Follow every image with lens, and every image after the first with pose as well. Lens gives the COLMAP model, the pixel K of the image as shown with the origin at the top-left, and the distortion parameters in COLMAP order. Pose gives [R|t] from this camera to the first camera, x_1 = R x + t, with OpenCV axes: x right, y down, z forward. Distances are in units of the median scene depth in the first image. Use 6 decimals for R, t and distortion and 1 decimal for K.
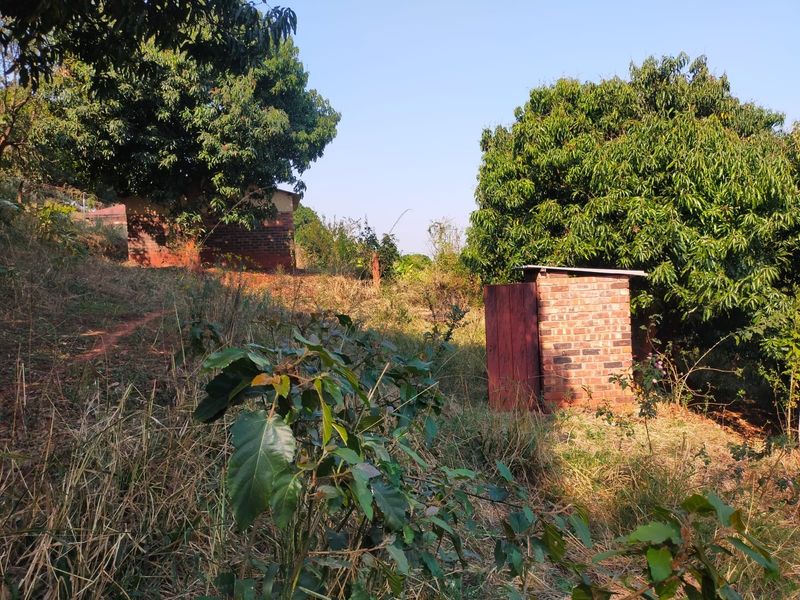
lens RADIAL K [[597.6, 0, 400.0], [0, 597.6, 300.0], [0, 0, 1]] dist [0.096585, -0.136015]
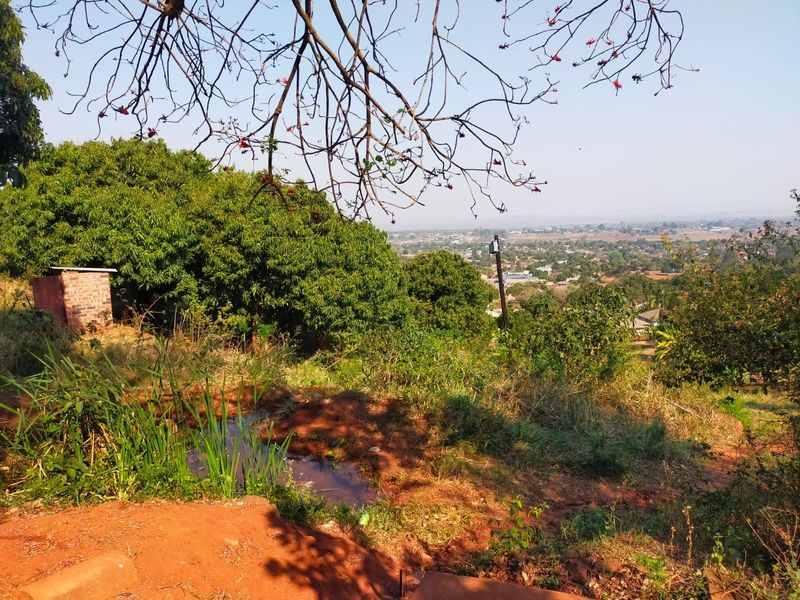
lens RADIAL K [[597.6, 0, 400.0], [0, 597.6, 300.0], [0, 0, 1]] dist [0.096585, -0.136015]
pose [[0.726929, -0.056182, 0.684411, -0.325647], [0.004863, 0.997044, 0.076681, -0.091344], [-0.686696, -0.052413, 0.725053, -1.189075]]
